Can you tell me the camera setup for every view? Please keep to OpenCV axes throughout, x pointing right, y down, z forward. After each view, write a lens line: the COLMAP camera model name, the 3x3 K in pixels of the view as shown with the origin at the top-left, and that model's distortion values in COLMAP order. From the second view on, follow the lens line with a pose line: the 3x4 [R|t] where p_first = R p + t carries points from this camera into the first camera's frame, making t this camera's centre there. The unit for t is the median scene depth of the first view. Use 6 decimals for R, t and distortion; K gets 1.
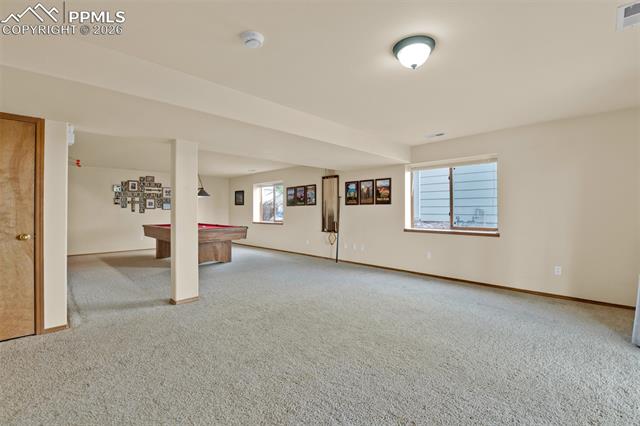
lens RADIAL K [[280.8, 0, 322.0], [0, 280.8, 208.9], [0, 0, 1]] dist [0.001636, -0.000020]
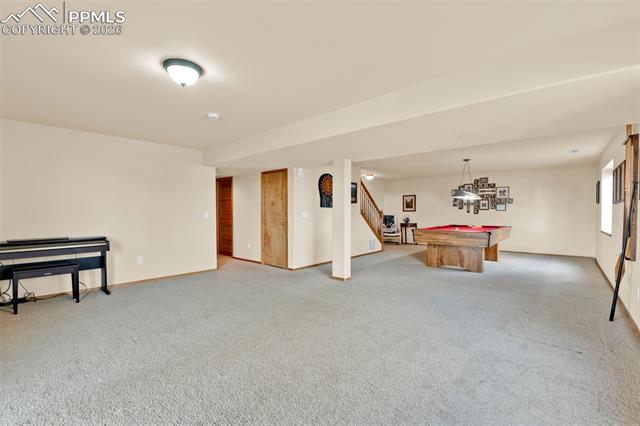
lens RADIAL K [[280.8, 0, 322.0], [0, 280.8, 208.9], [0, 0, 1]] dist [0.001636, -0.000020]
pose [[0.086237, -0.006507, -0.996253, 0.488996], [0.004159, 0.999972, -0.006171, -0.000082], [0.996266, -0.003611, 0.086262, 0.462554]]
